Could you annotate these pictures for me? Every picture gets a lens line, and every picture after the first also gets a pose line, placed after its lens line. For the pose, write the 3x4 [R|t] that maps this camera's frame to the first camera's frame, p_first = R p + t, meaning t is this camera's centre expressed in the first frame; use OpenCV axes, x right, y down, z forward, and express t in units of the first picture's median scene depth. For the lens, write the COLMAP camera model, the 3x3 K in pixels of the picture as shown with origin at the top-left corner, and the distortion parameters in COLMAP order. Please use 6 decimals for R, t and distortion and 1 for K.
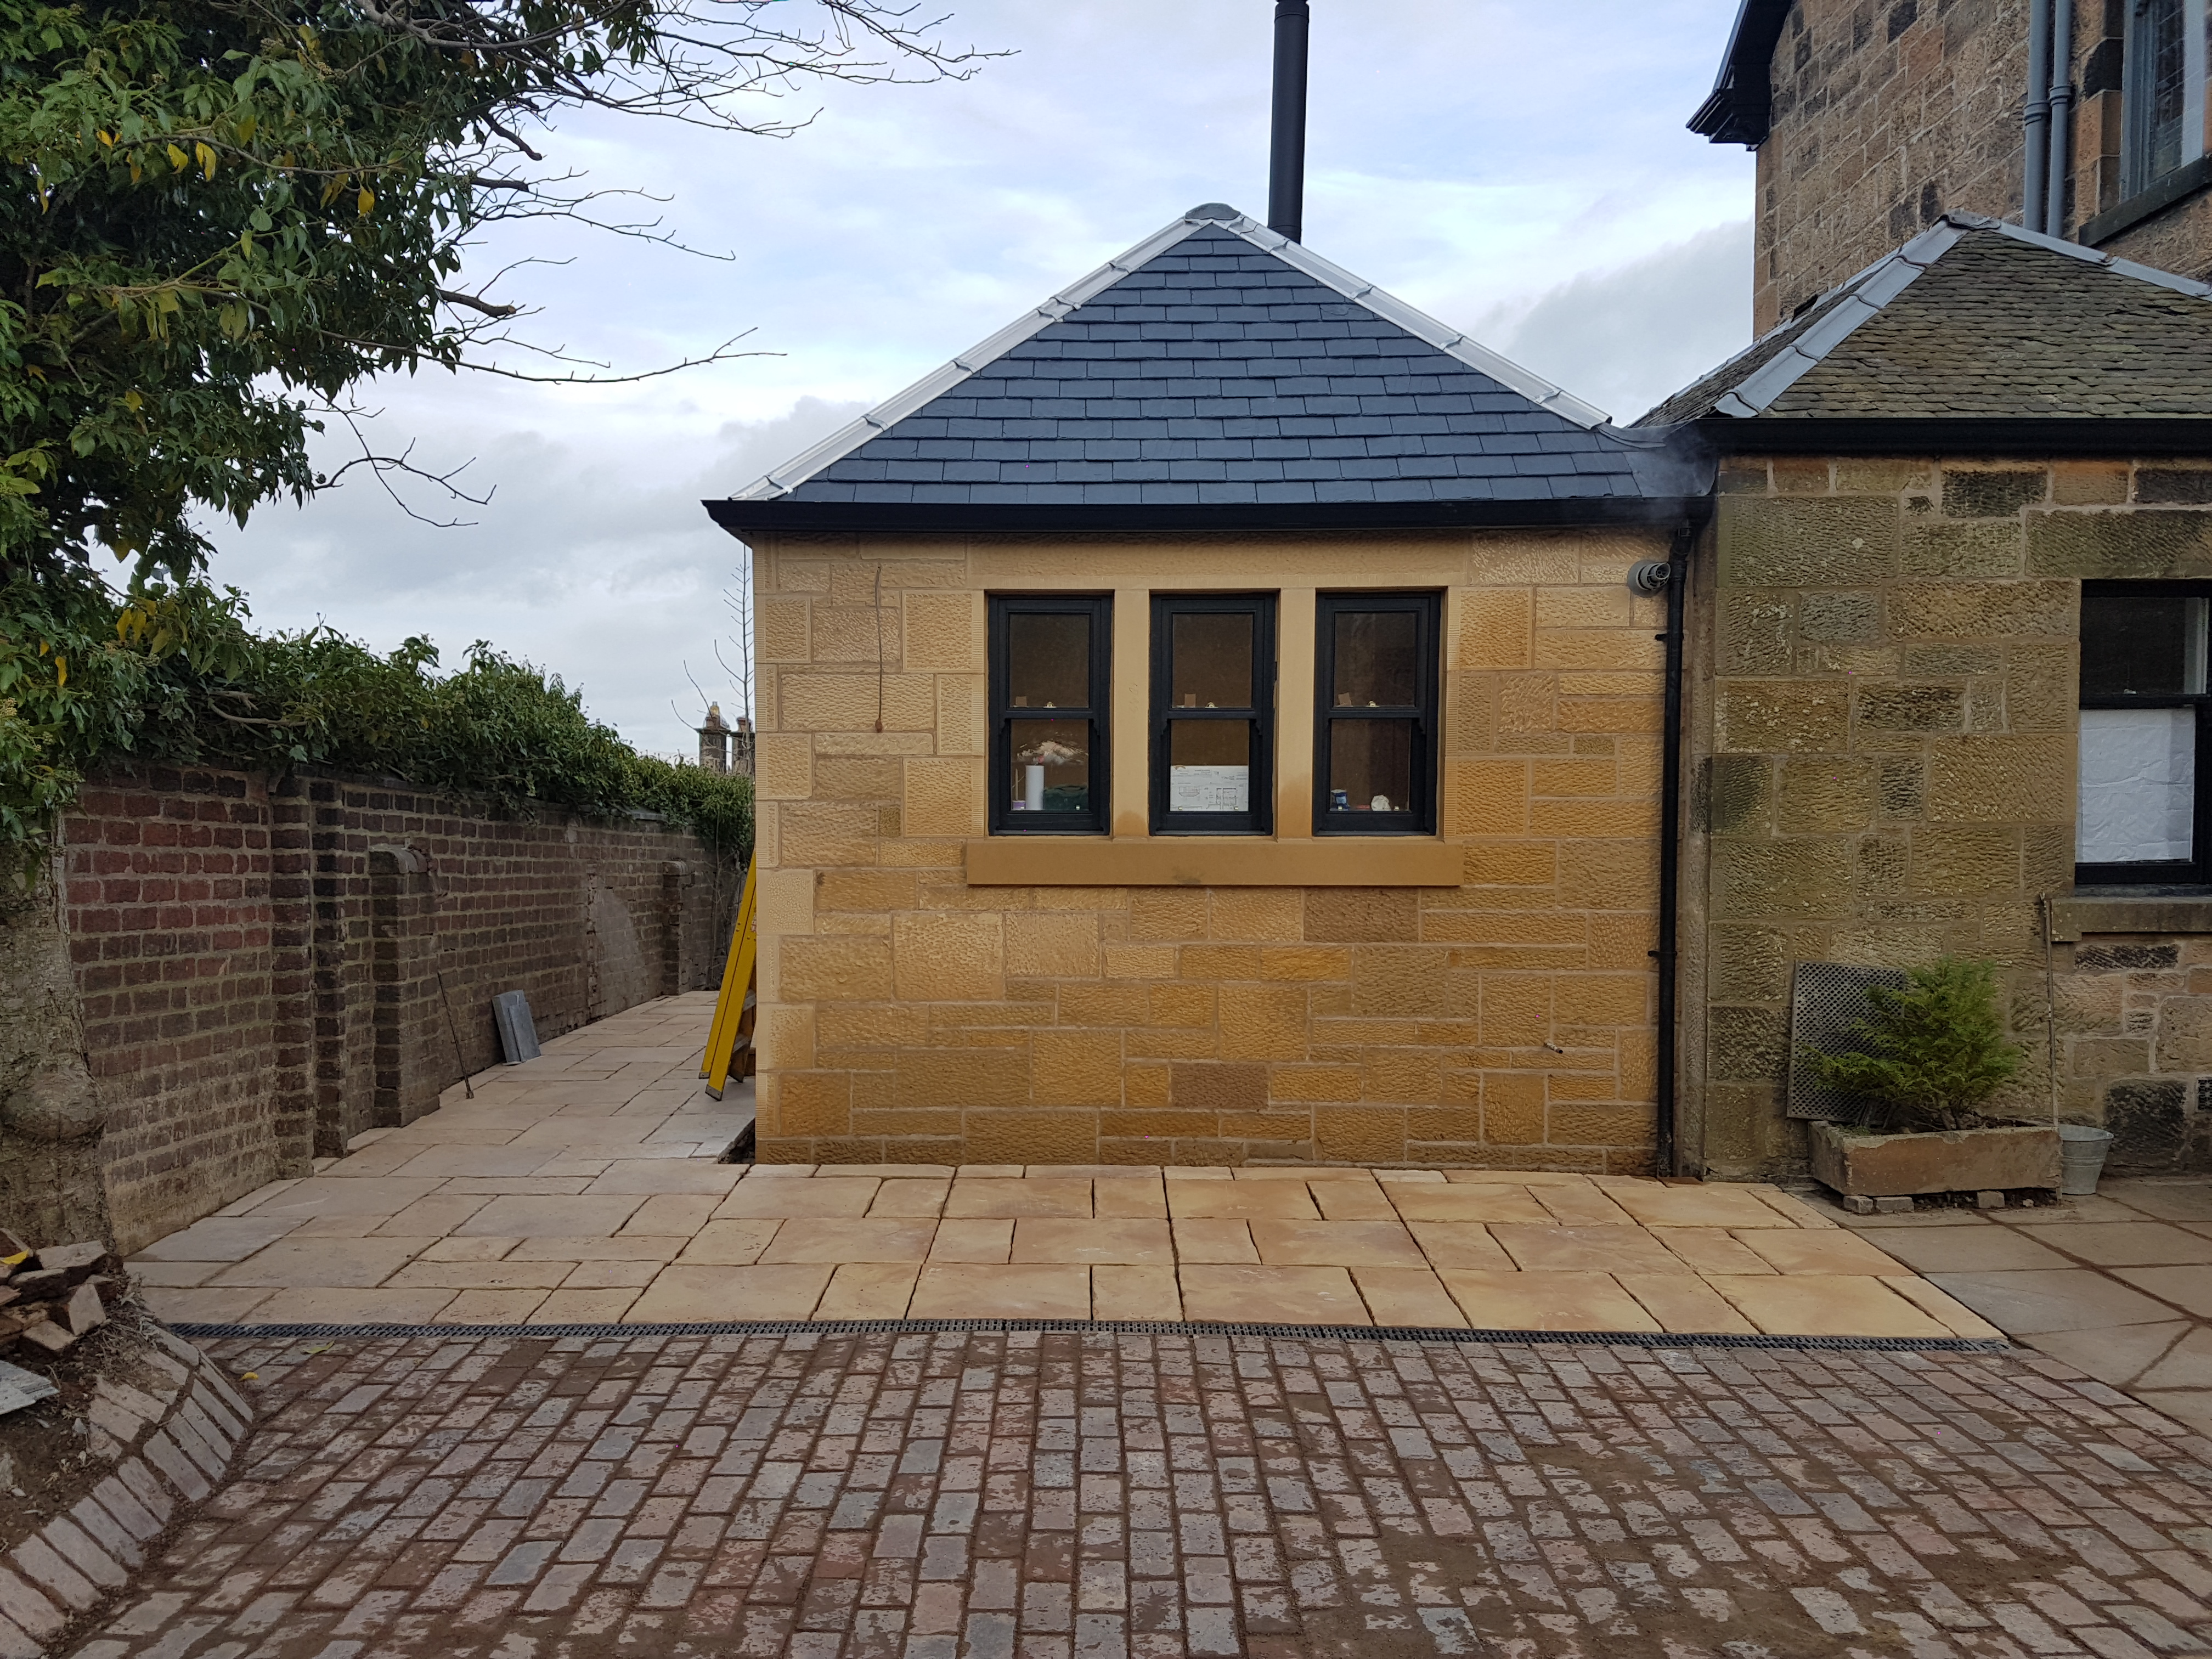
lens RADIAL K [[1690.9, 0, 1106.0], [0, 1690.9, 829.5], [0, 0, 1]] dist [0.108498, -0.160408]
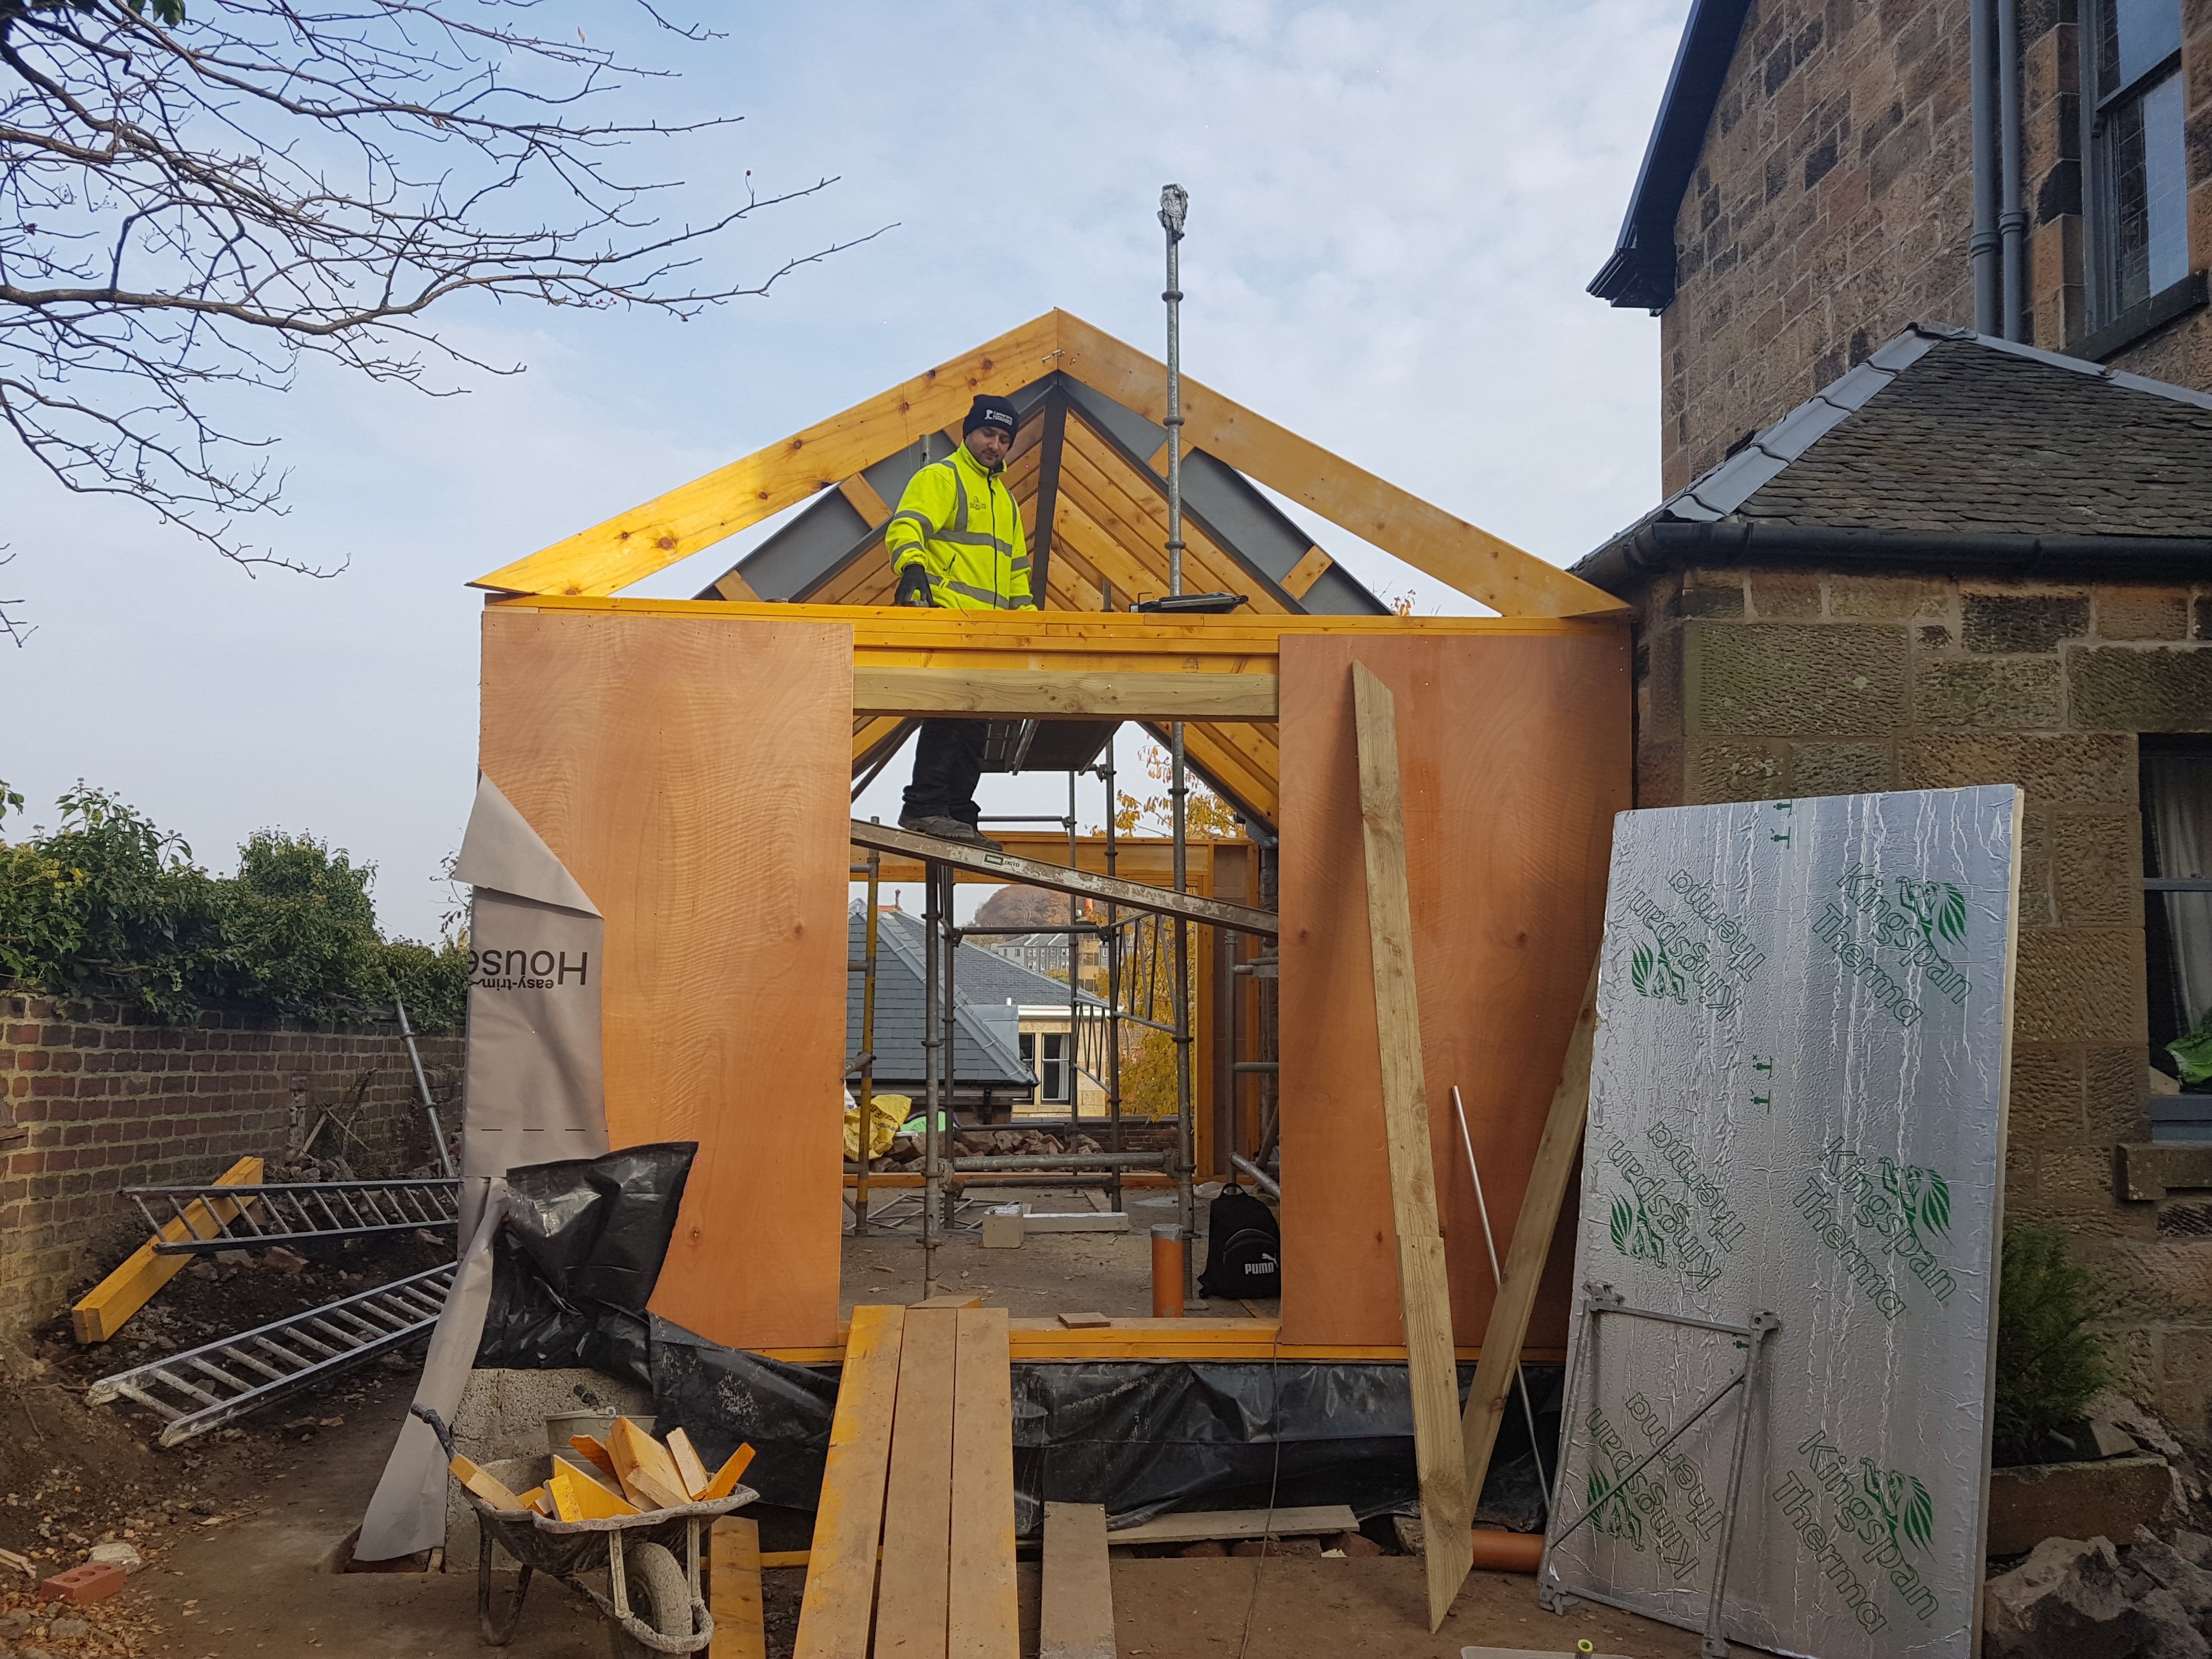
lens RADIAL K [[1690.9, 0, 1106.0], [0, 1690.9, 829.5], [0, 0, 1]] dist [0.108498, -0.160408]
pose [[0.998381, 0.011268, 0.055753, 0.038077], [-0.004941, 0.993657, -0.112342, -0.007769], [-0.056666, 0.111885, 0.992104, 0.185984]]
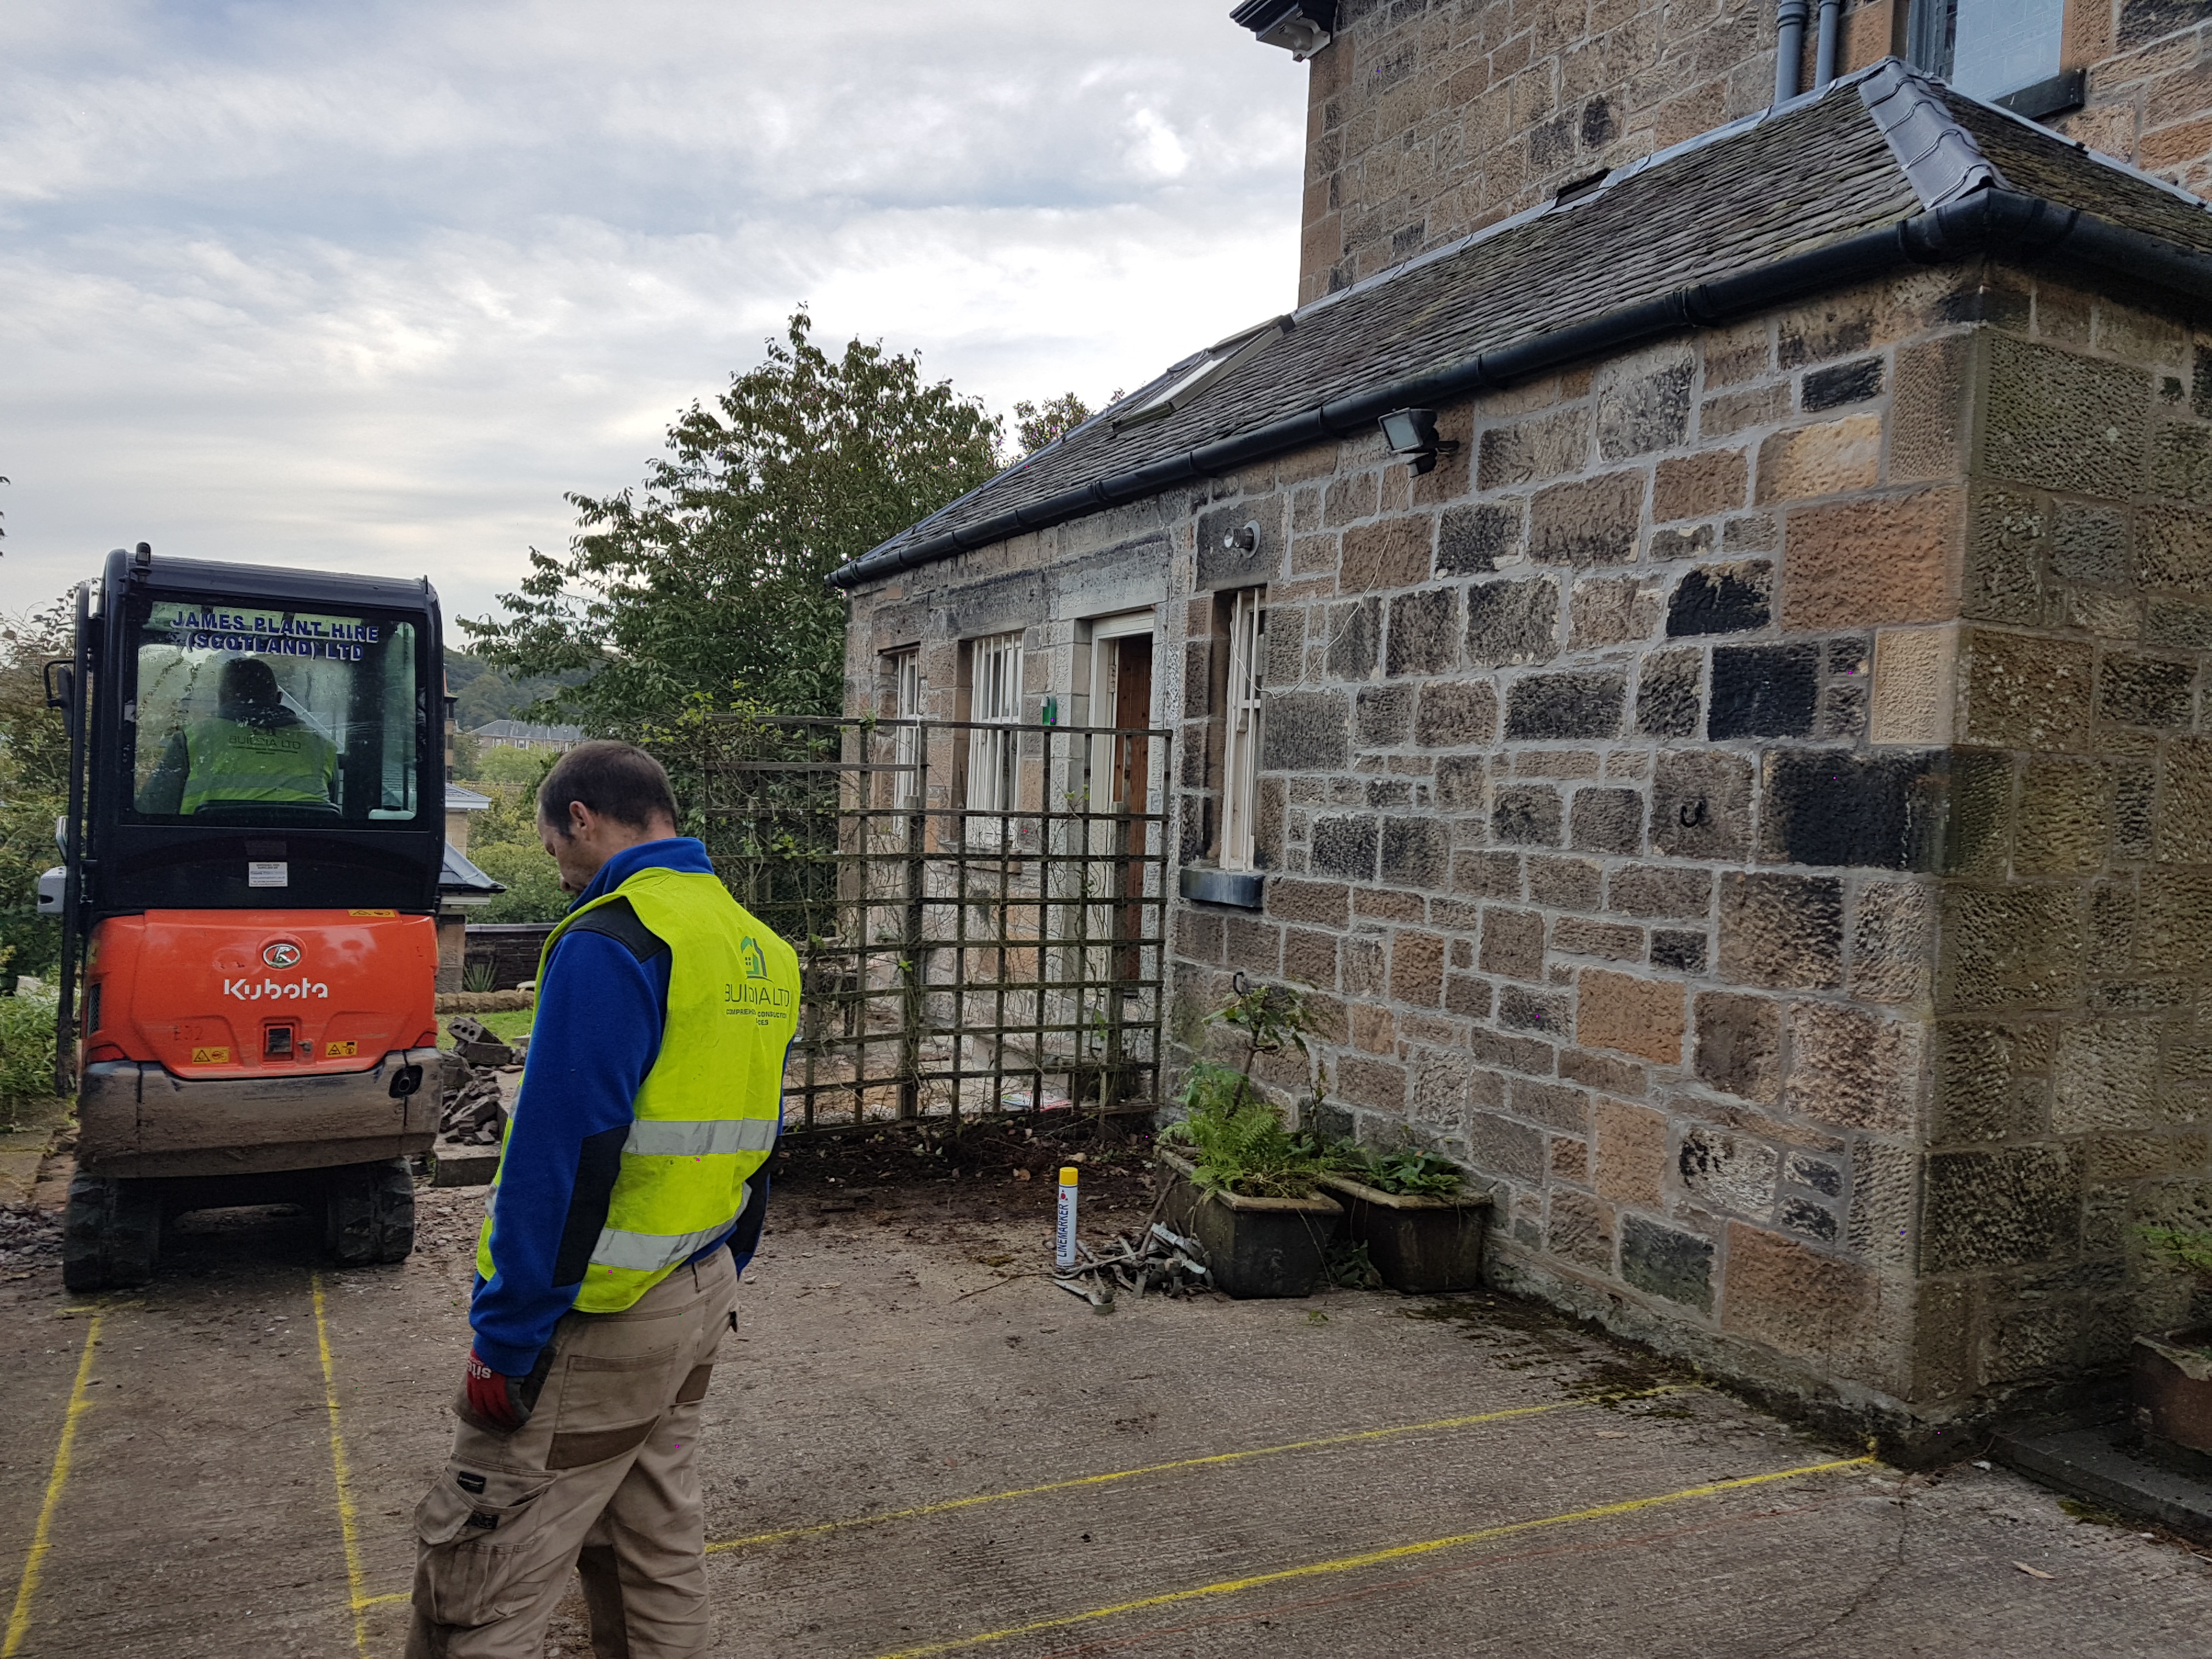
lens RADIAL K [[1742.4, 0, 1136.9], [0, 1742.4, 842.0], [0, 0, 1]] dist [0.046949, -0.090300]
pose [[0.892497, 0.025926, 0.450308, -0.140655], [-0.028581, 0.999591, -0.000904, -0.000356], [-0.450147, -0.012064, 0.892873, 0.424069]]
